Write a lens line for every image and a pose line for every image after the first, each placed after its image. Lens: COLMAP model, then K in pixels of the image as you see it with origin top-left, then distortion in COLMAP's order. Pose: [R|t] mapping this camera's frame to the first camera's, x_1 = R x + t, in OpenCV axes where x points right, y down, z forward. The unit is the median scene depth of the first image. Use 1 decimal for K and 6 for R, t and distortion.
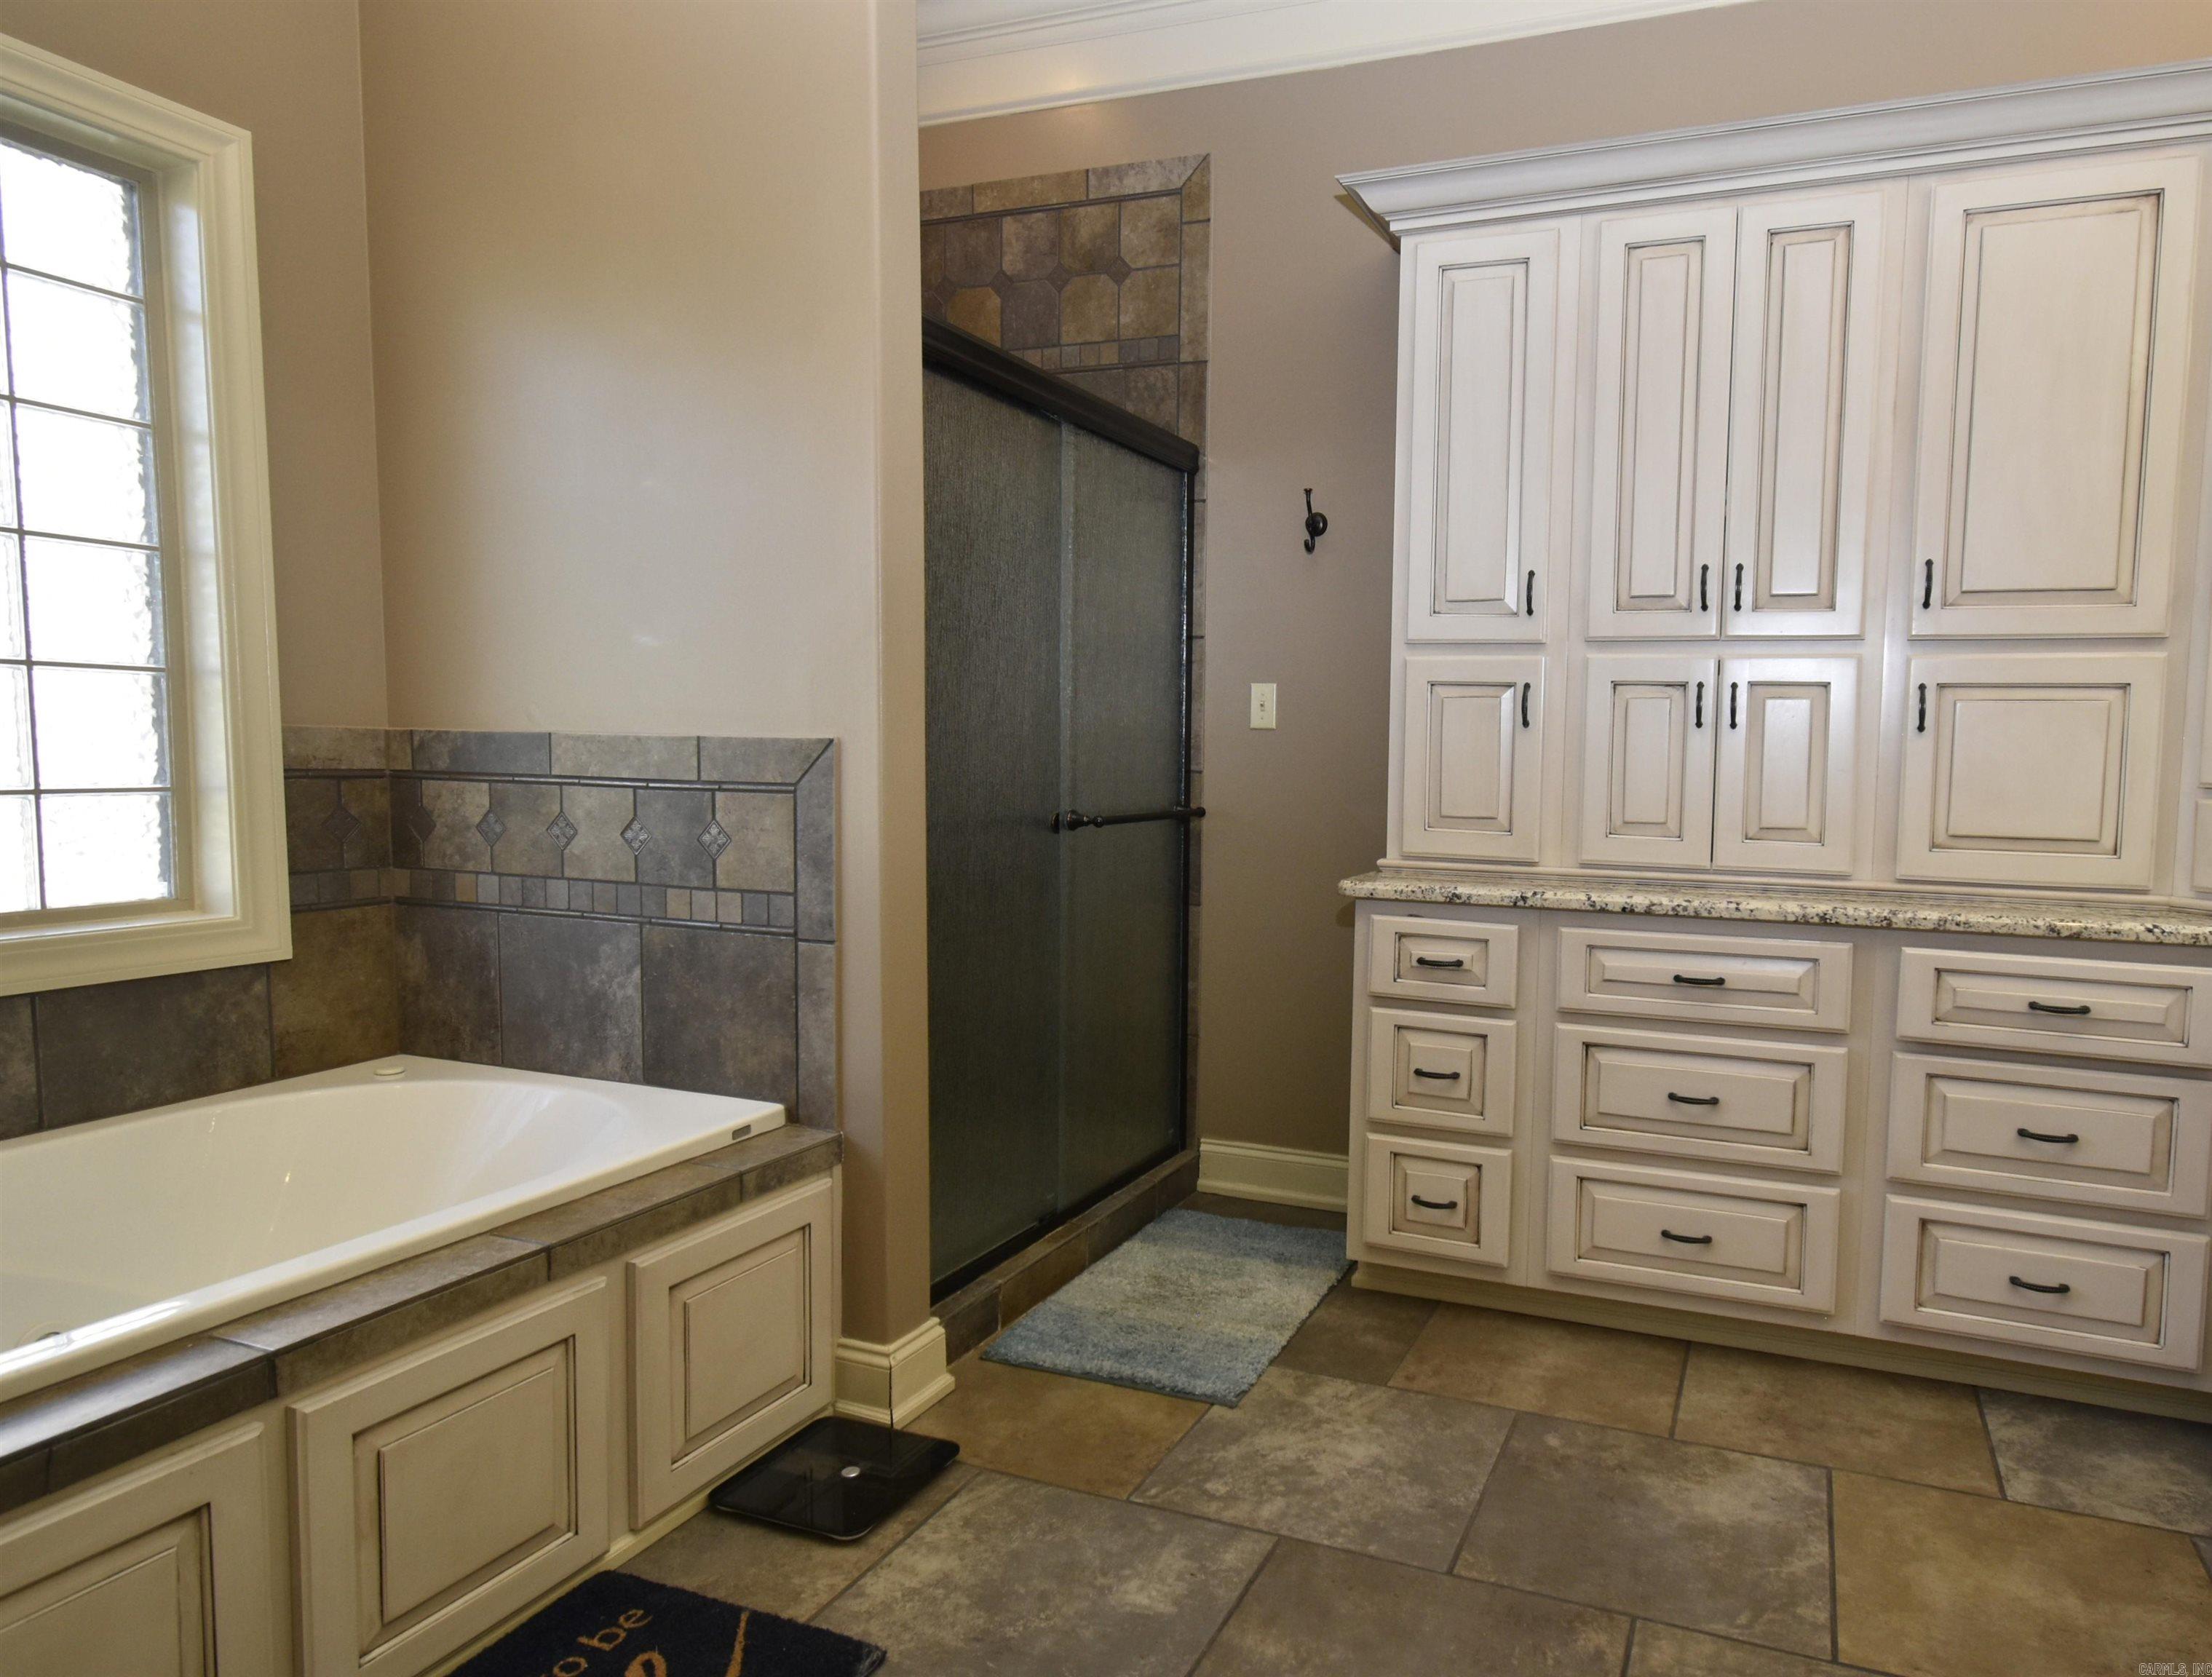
lens RADIAL K [[1359.5, 0, 1107.1], [0, 1359.5, 868.2], [0, 0, 1]] dist [-0.000888, 0.003740]
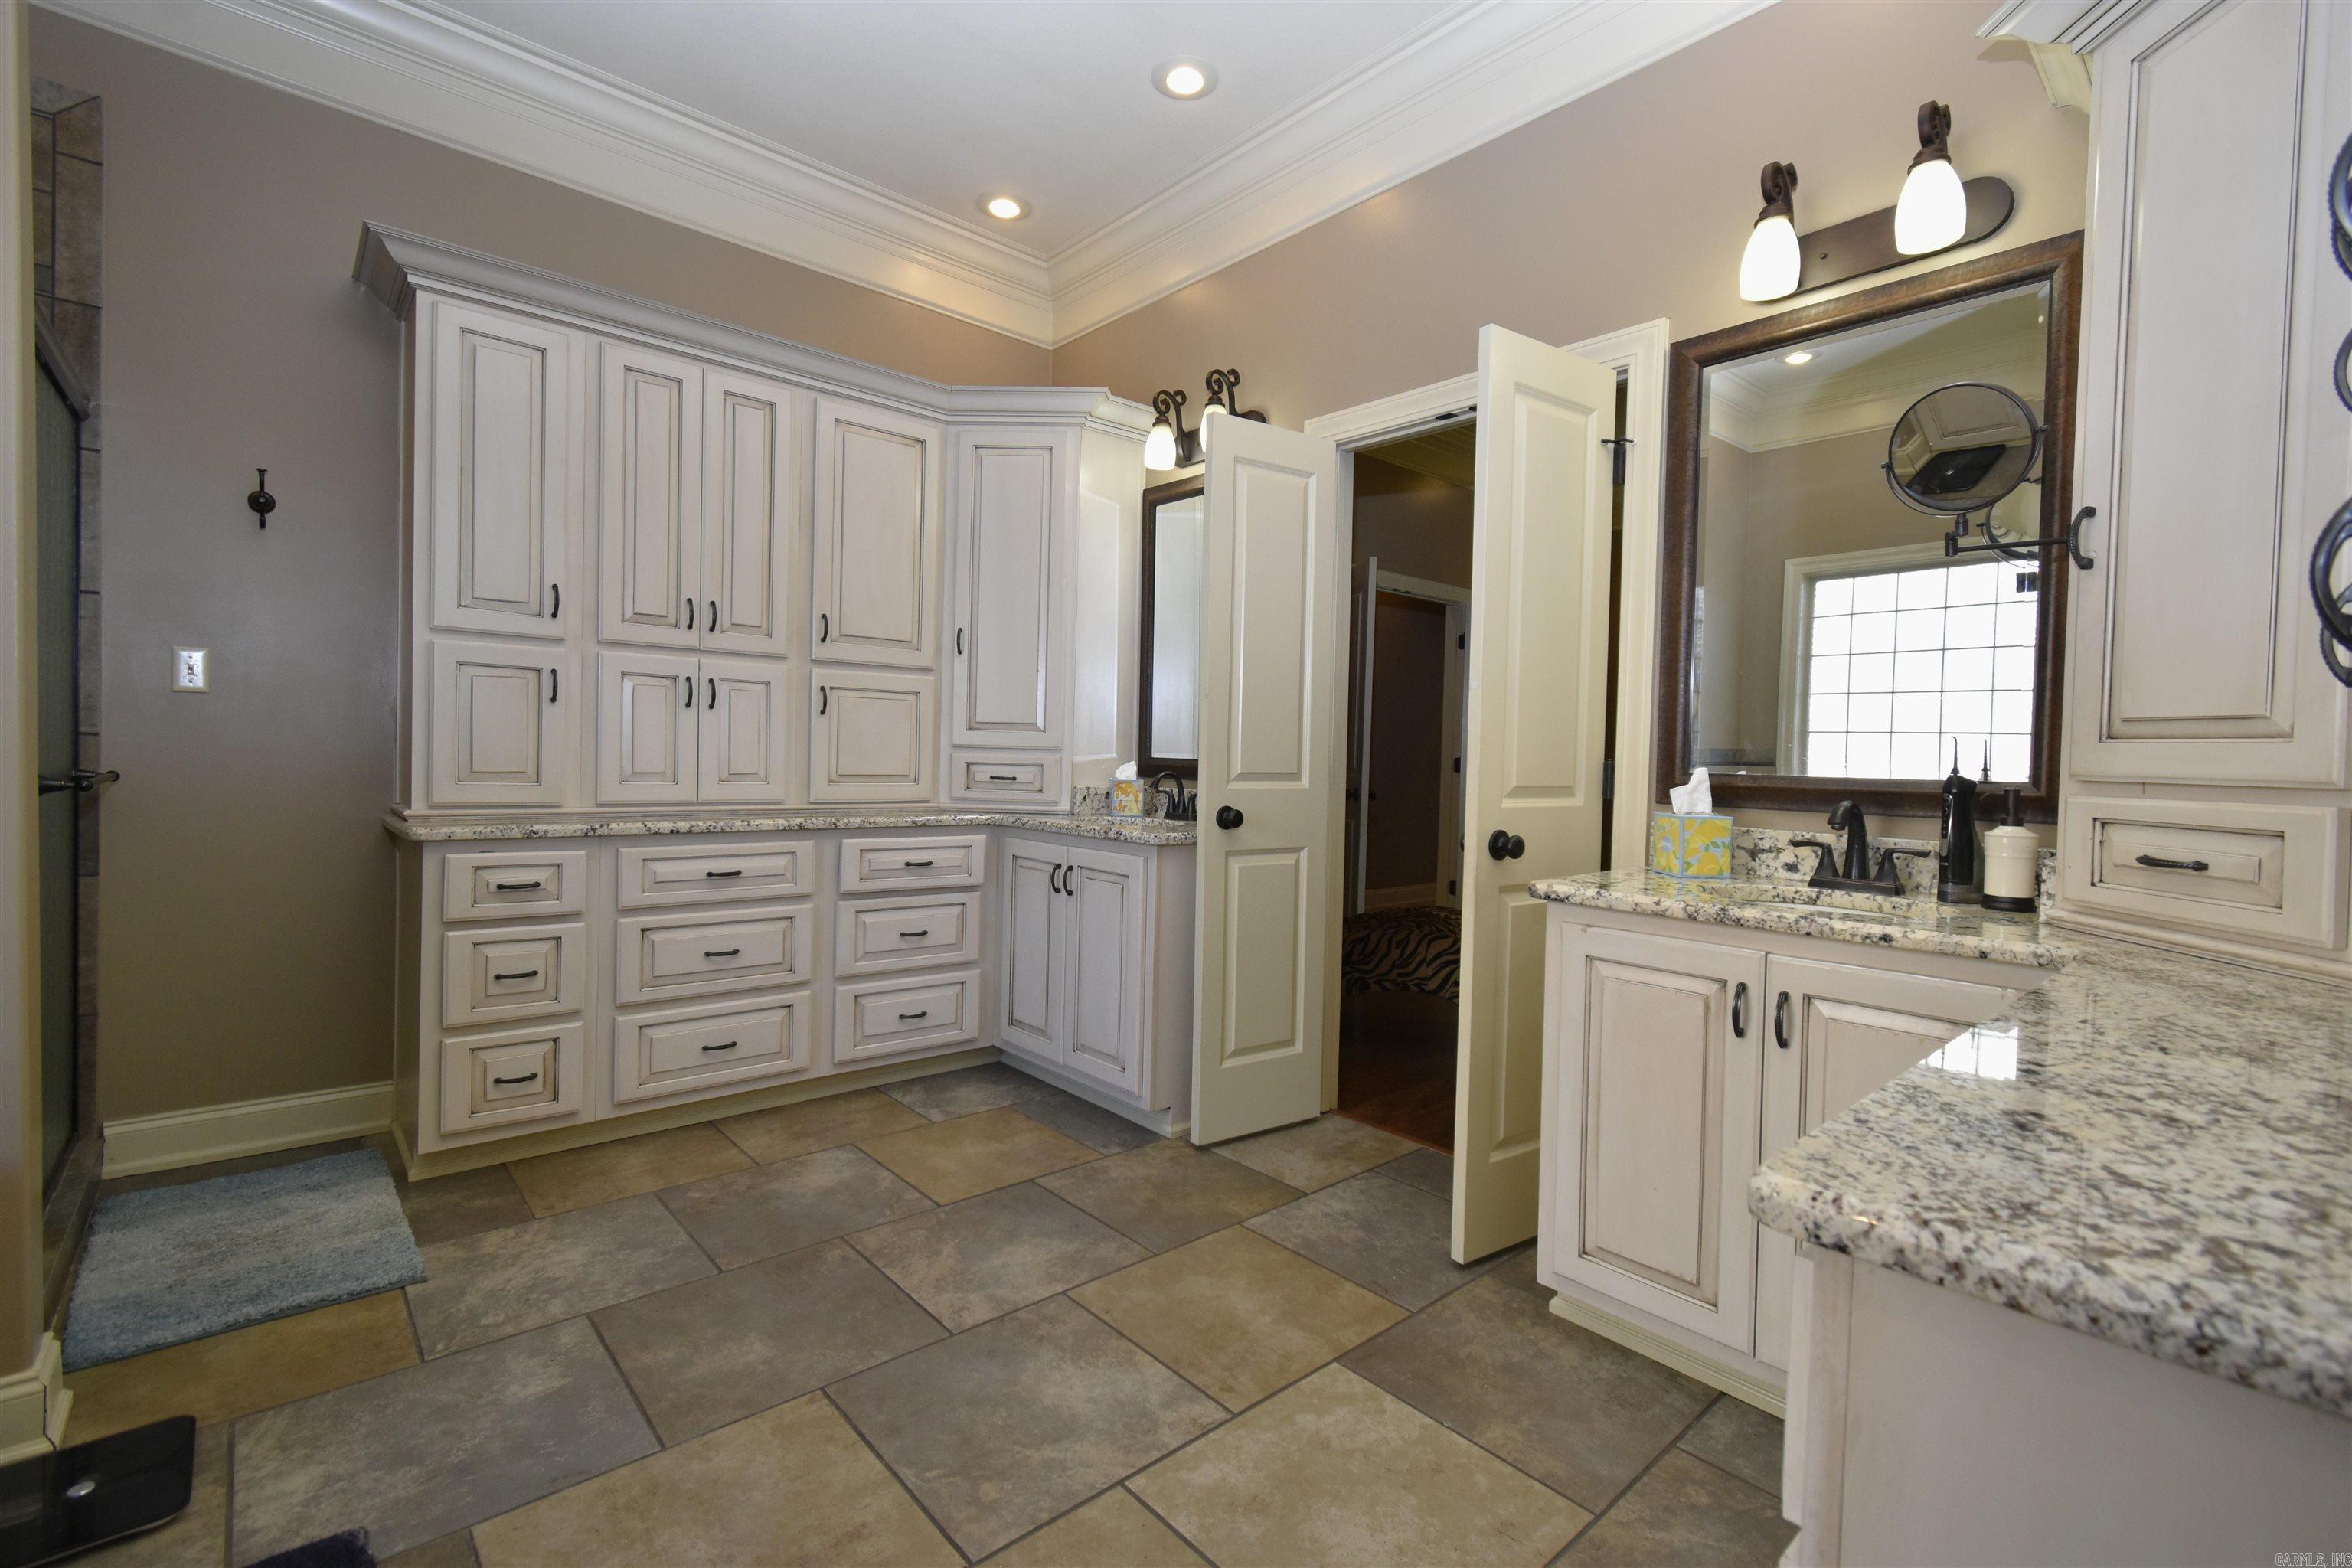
lens RADIAL K [[1034.2, 0, 1176.0], [0, 1034.2, 784.0], [0, 0, 1]] dist [-0.000734, -0.001147]
pose [[0.482178, -0.032552, 0.875468, -0.318884], [0.055886, 0.998417, 0.006343, 0.002869], [-0.874289, 0.045868, 0.483234, -0.005615]]
